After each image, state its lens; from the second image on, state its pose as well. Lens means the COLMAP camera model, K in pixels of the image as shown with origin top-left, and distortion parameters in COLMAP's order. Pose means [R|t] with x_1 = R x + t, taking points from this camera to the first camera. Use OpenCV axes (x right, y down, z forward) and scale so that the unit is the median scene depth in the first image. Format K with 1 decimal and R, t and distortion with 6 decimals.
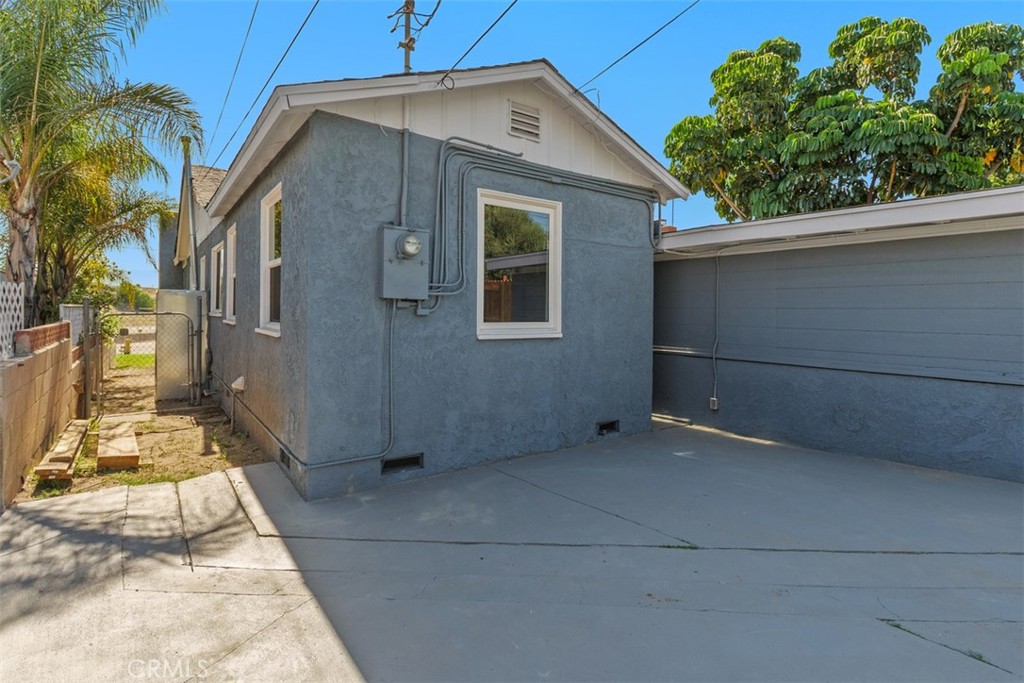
lens RADIAL K [[493.8, 0, 499.2], [0, 493.8, 307.1], [0, 0, 1]] dist [0.003483, 0.000107]
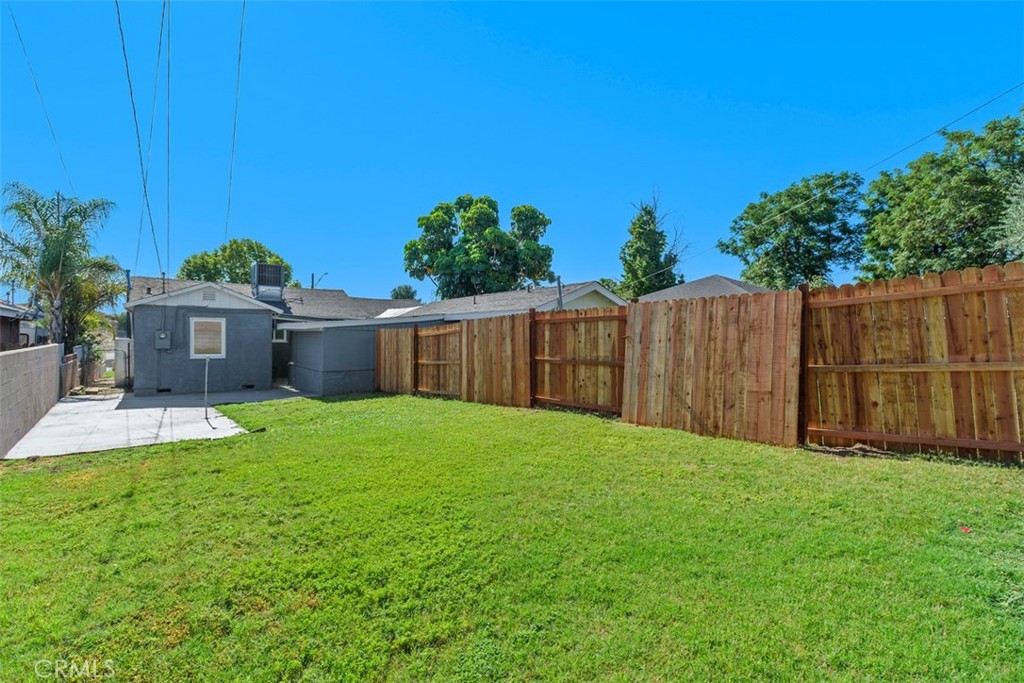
lens RADIAL K [[493.8, 0, 513.3], [0, 493.8, 343.4], [0, 0, 1]] dist [0.003483, 0.000107]
pose [[0.999941, -0.001067, 0.010826, 2.043572], [0.000795, 0.999685, 0.025086, -0.123566], [-0.010850, -0.025076, 0.999627, -2.375805]]
